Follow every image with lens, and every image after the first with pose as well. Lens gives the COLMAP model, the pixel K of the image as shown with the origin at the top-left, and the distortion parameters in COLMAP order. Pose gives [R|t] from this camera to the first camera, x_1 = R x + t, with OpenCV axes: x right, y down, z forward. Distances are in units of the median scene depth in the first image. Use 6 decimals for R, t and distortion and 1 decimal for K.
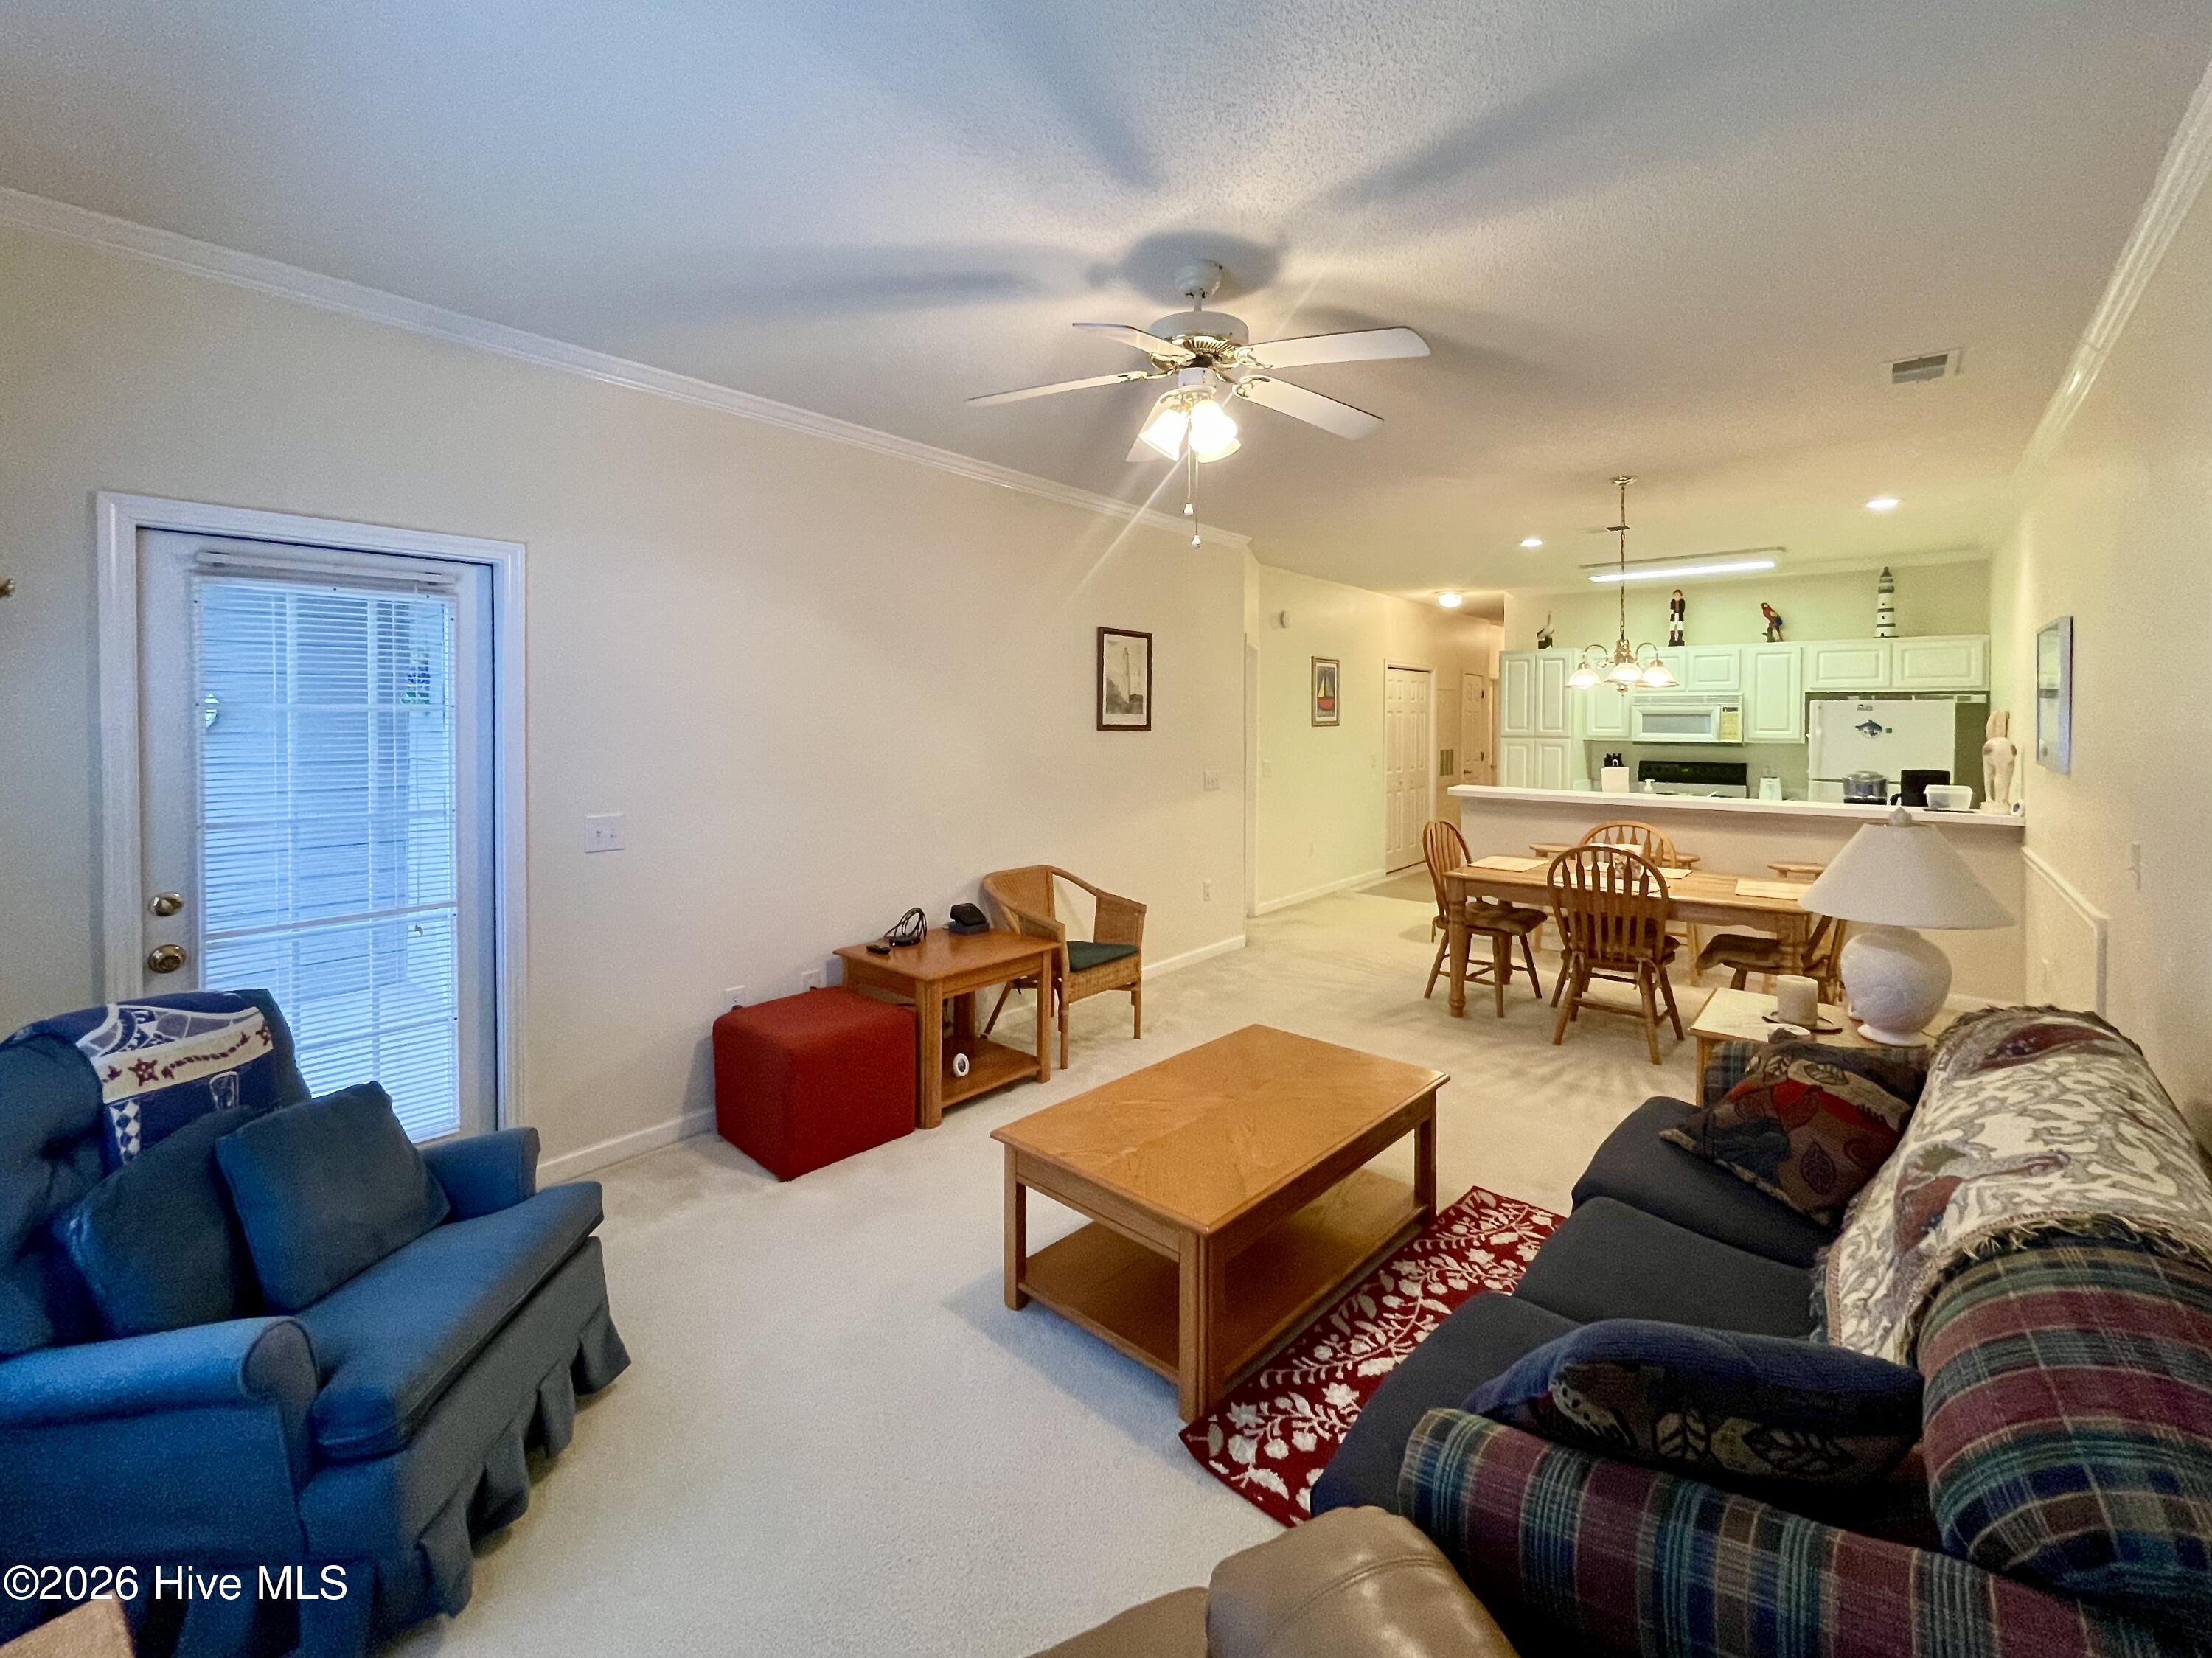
lens RADIAL K [[926.6, 0, 1104.0], [0, 926.6, 731.5], [0, 0, 1]] dist [0.001218, 0.000315]
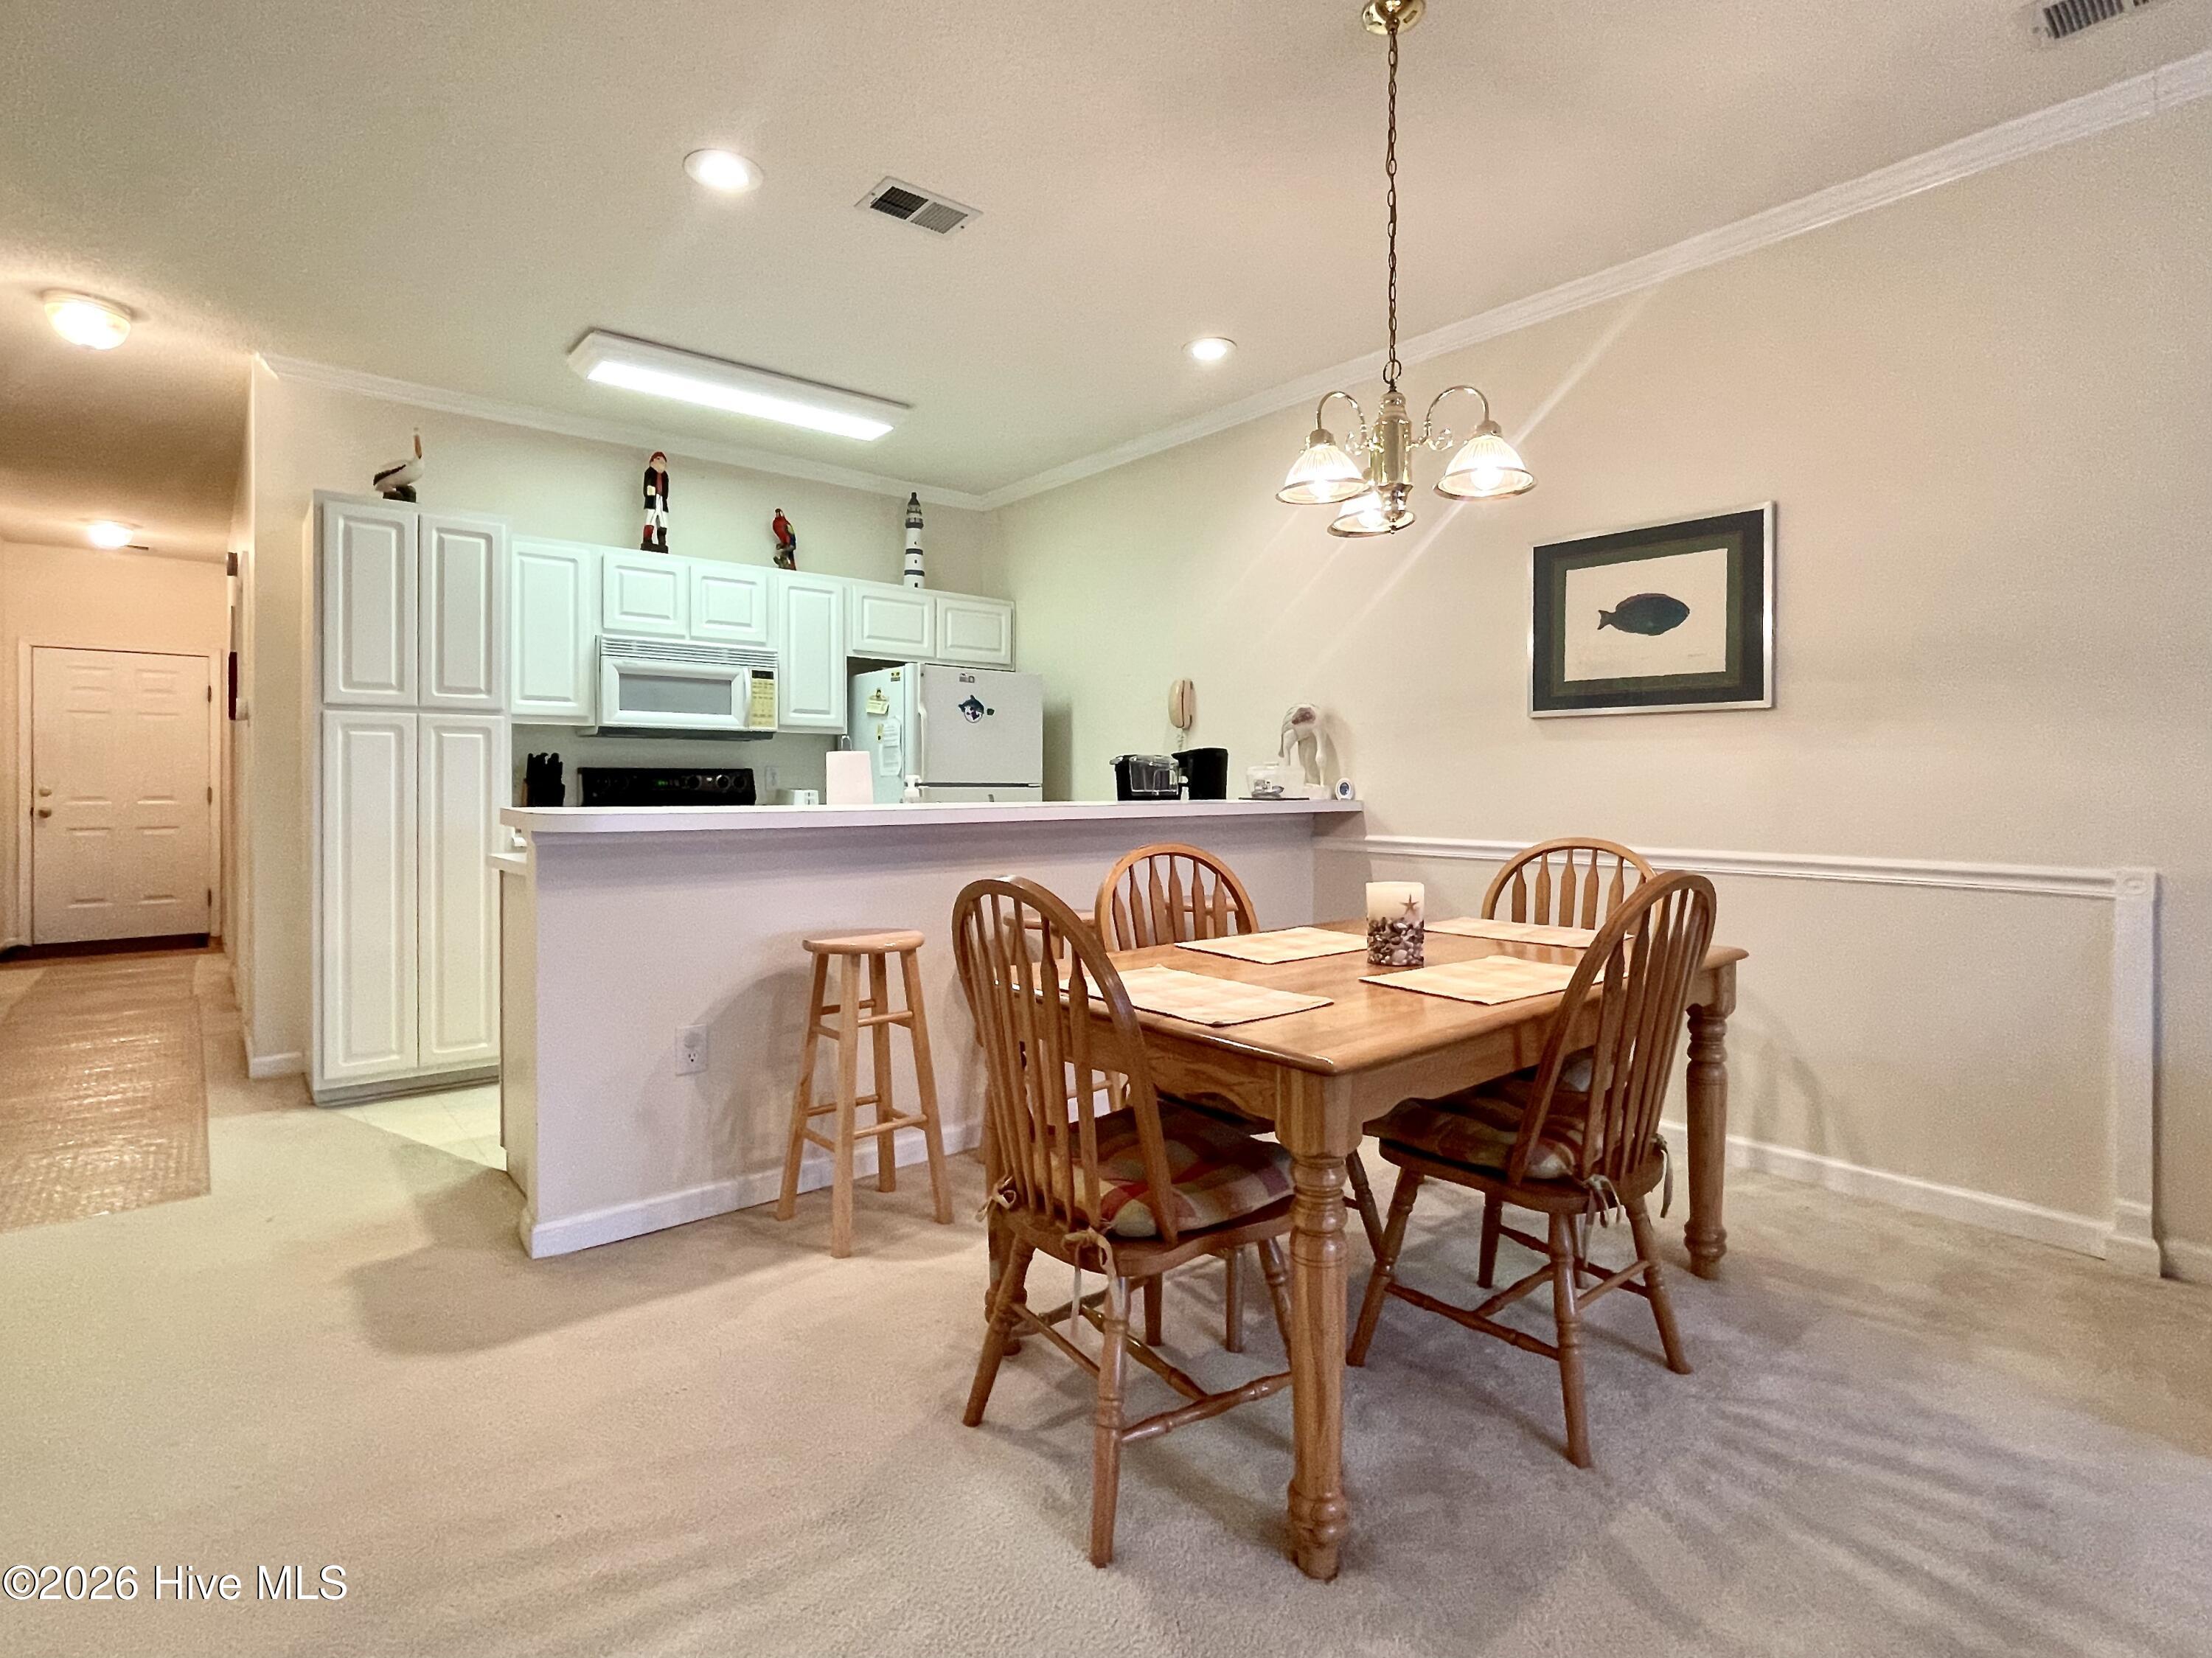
lens RADIAL K [[1079.5, 0, 1118.7], [0, 1079.5, 793.2], [0, 0, 1]] dist [-0.003388, -0.001390]
pose [[0.150338, -0.011347, 0.988569, 0.035578], [0.012918, 0.999871, 0.009512, 0.054298], [-0.988550, 0.011340, 0.150466, 0.765455]]
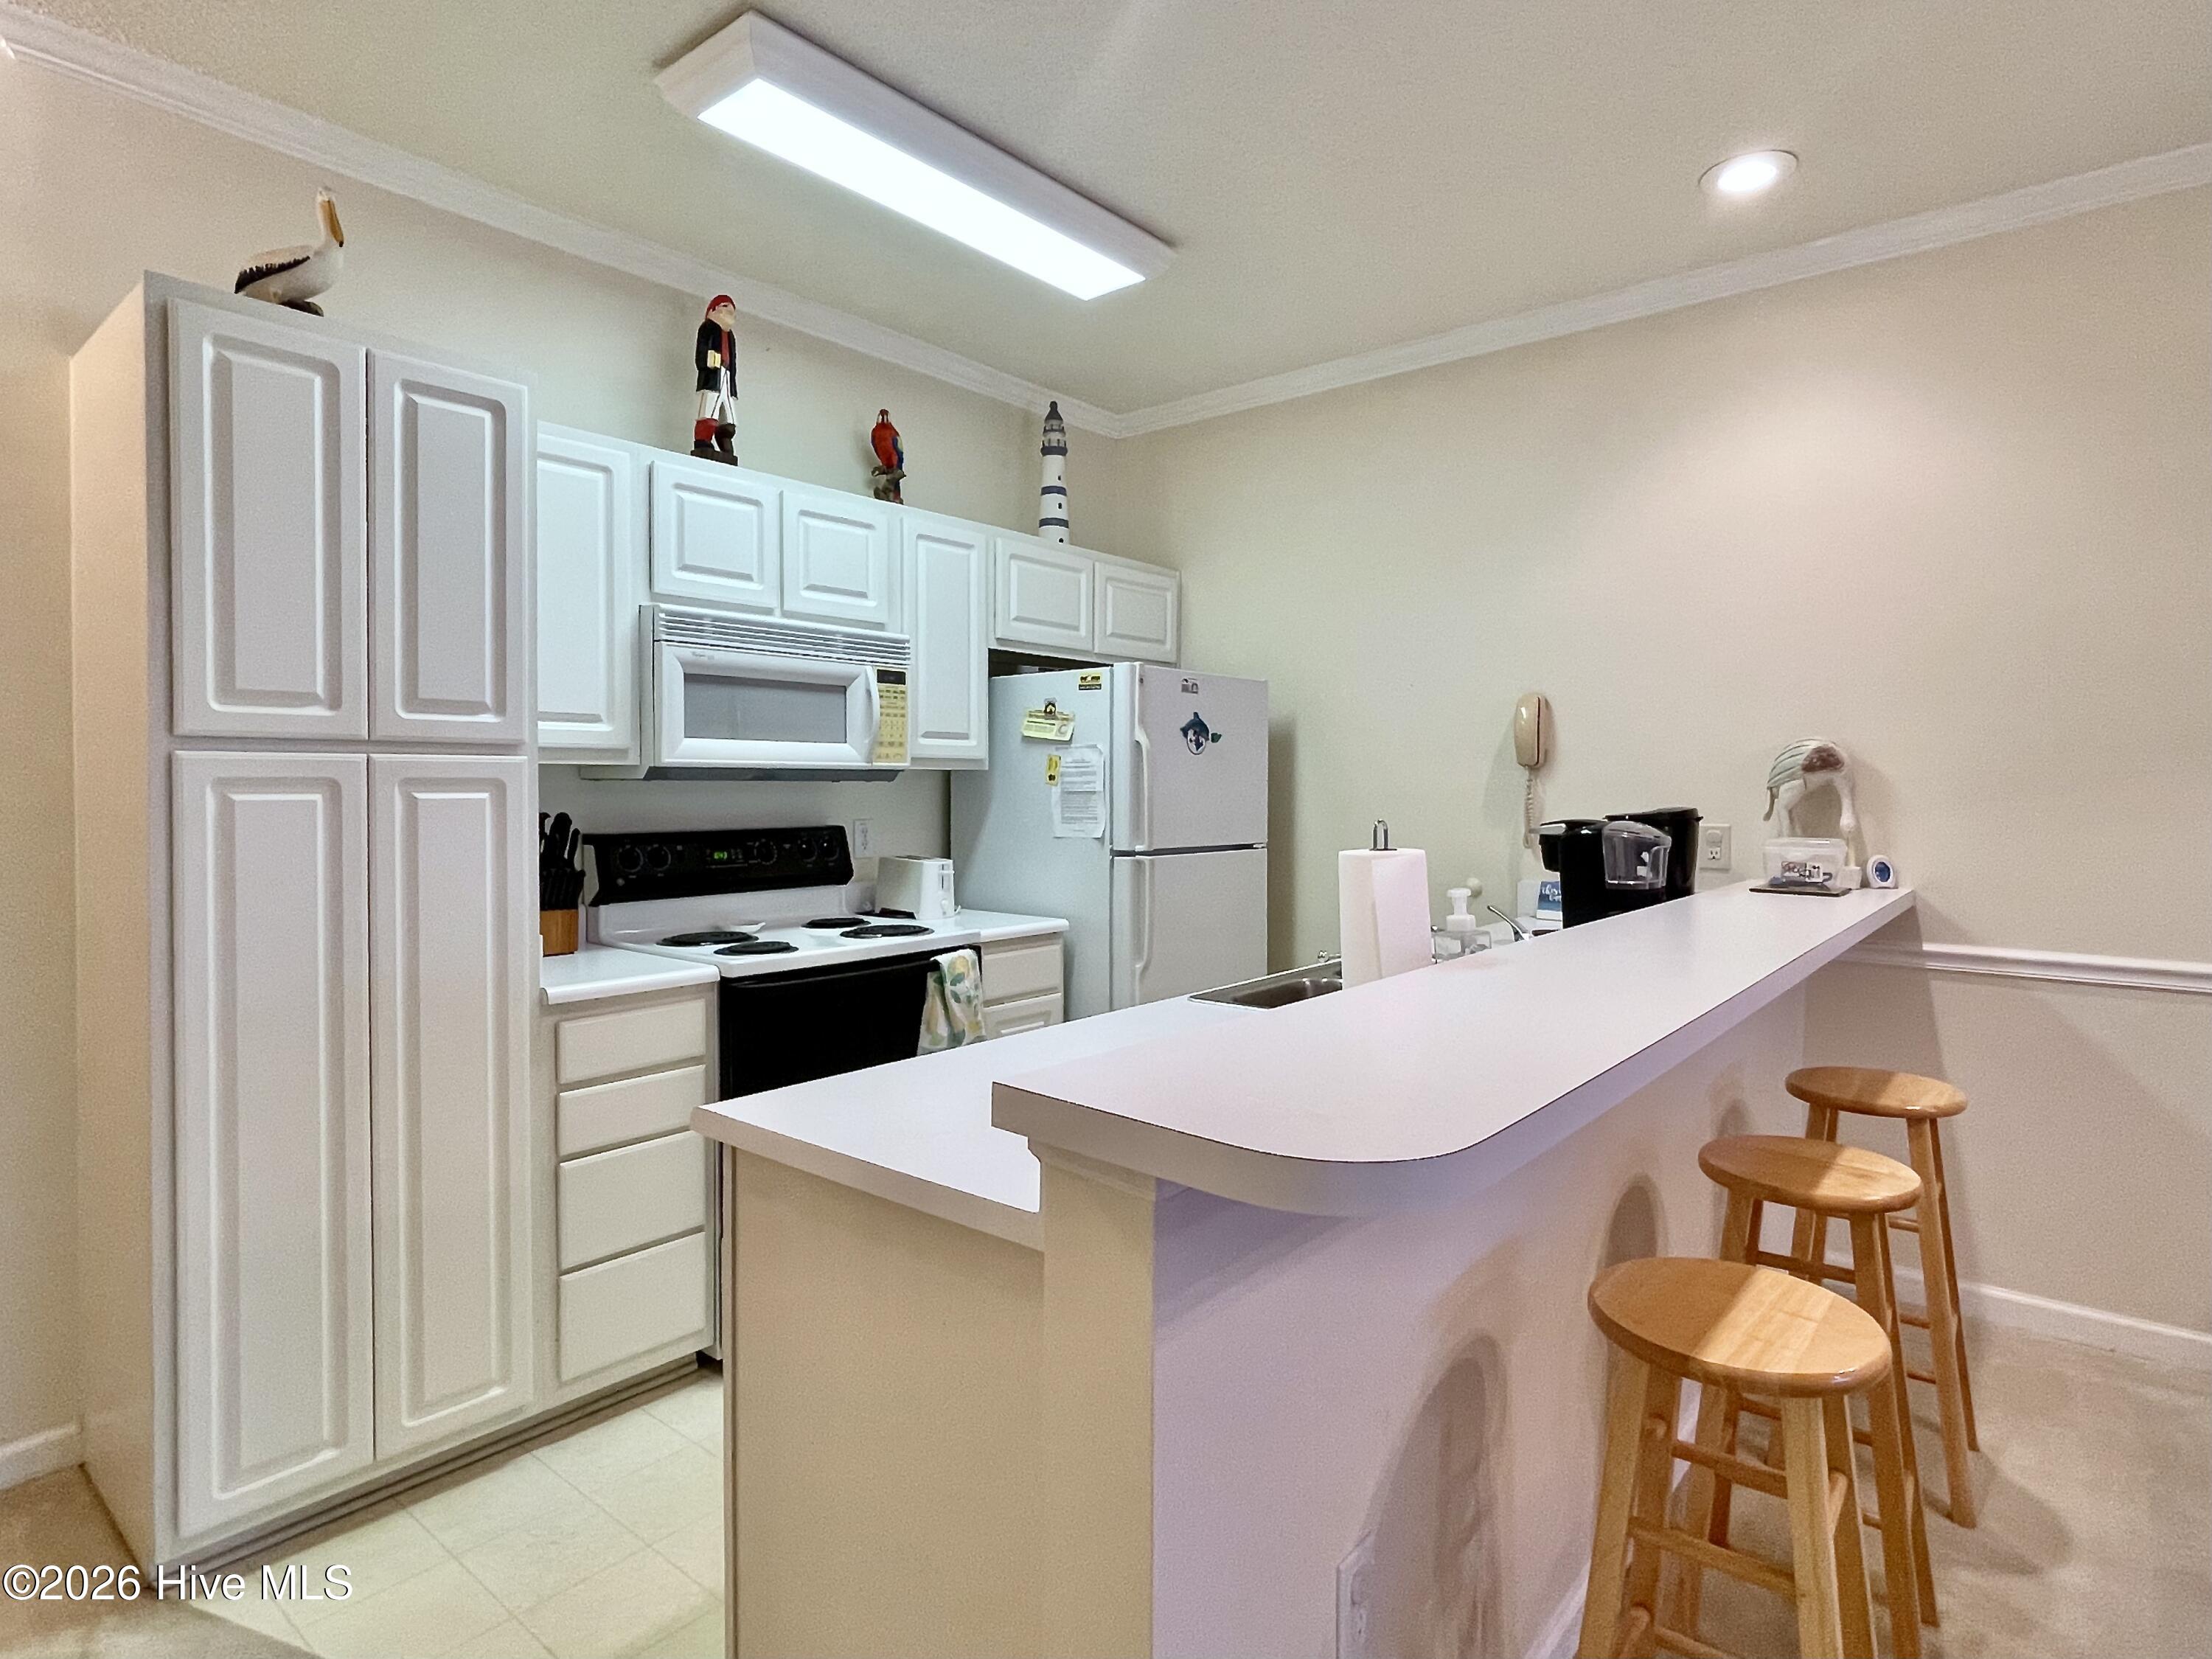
lens RADIAL K [[1173.2, 0, 1115.6], [0, 1173.2, 809.8], [0, 0, 1]] dist [-0.004570, -0.000484]
pose [[-0.021063, -0.025252, 0.999459, 0.247891], [0.010775, 0.999617, 0.025483, 0.019319], [-0.999720, 0.011306, -0.020783, 1.047568]]
